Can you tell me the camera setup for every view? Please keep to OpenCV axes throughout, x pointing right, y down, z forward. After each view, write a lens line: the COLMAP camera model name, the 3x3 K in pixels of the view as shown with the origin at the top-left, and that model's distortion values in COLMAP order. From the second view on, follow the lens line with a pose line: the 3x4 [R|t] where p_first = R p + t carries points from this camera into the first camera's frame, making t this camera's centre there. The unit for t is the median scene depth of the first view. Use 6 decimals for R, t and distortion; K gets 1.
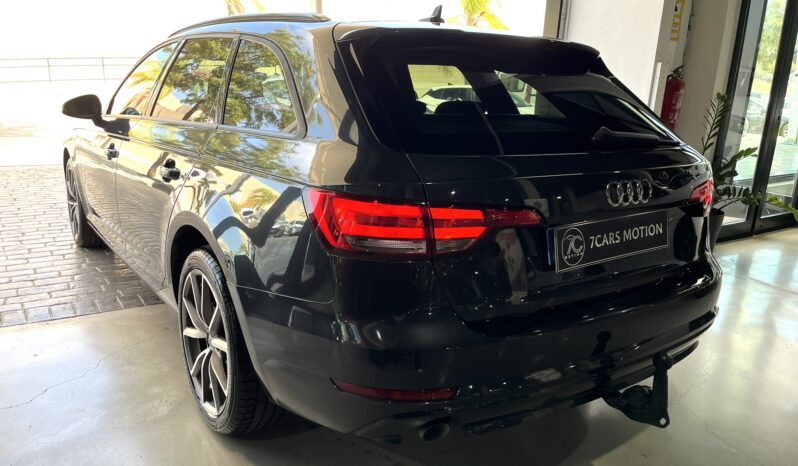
lens RADIAL K [[628.8, 0, 389.6], [0, 628.8, 237.4], [0, 0, 1]] dist [0.006725, -0.003712]
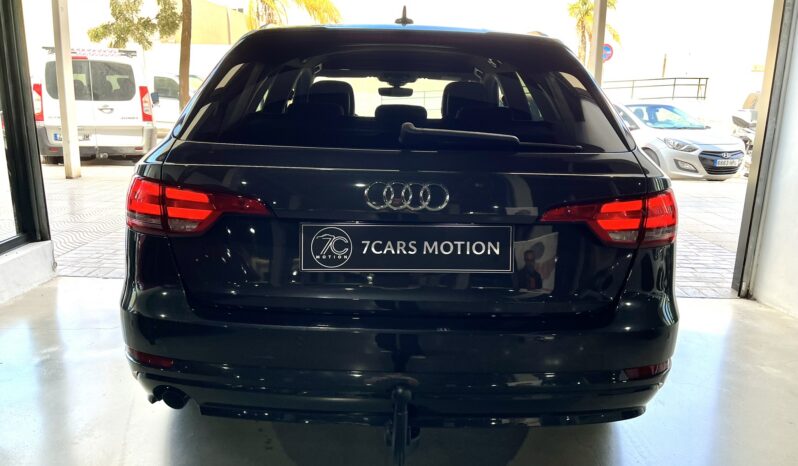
lens RADIAL K [[628.8, 0, 389.6], [0, 628.8, 237.4], [0, 0, 1]] dist [0.006725, -0.003712]
pose [[0.824930, 0.110877, -0.554253, 0.858725], [-0.133119, 0.991100, 0.000139, -0.011147], [0.549336, 0.073667, 0.832348, 0.265320]]
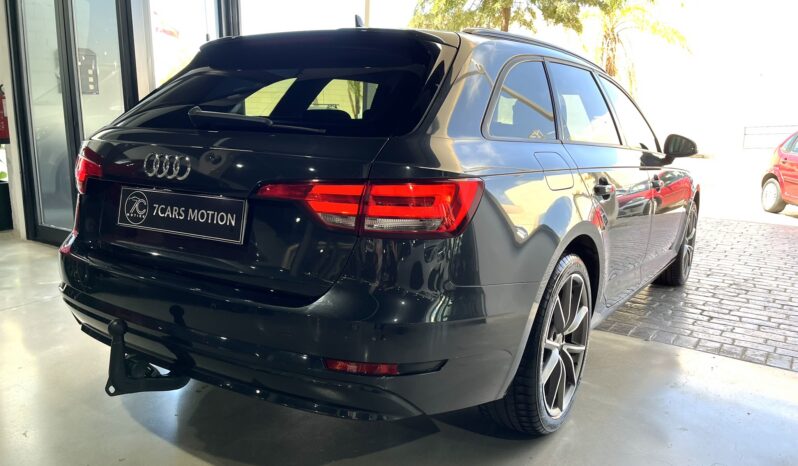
lens RADIAL K [[628.8, 0, 389.6], [0, 628.8, 237.4], [0, 0, 1]] dist [0.006725, -0.003712]
pose [[0.369654, 0.147557, -0.917378, 1.480876], [-0.233852, 0.970304, 0.061840, -0.108033], [0.899260, 0.191672, 0.393183, 0.953789]]
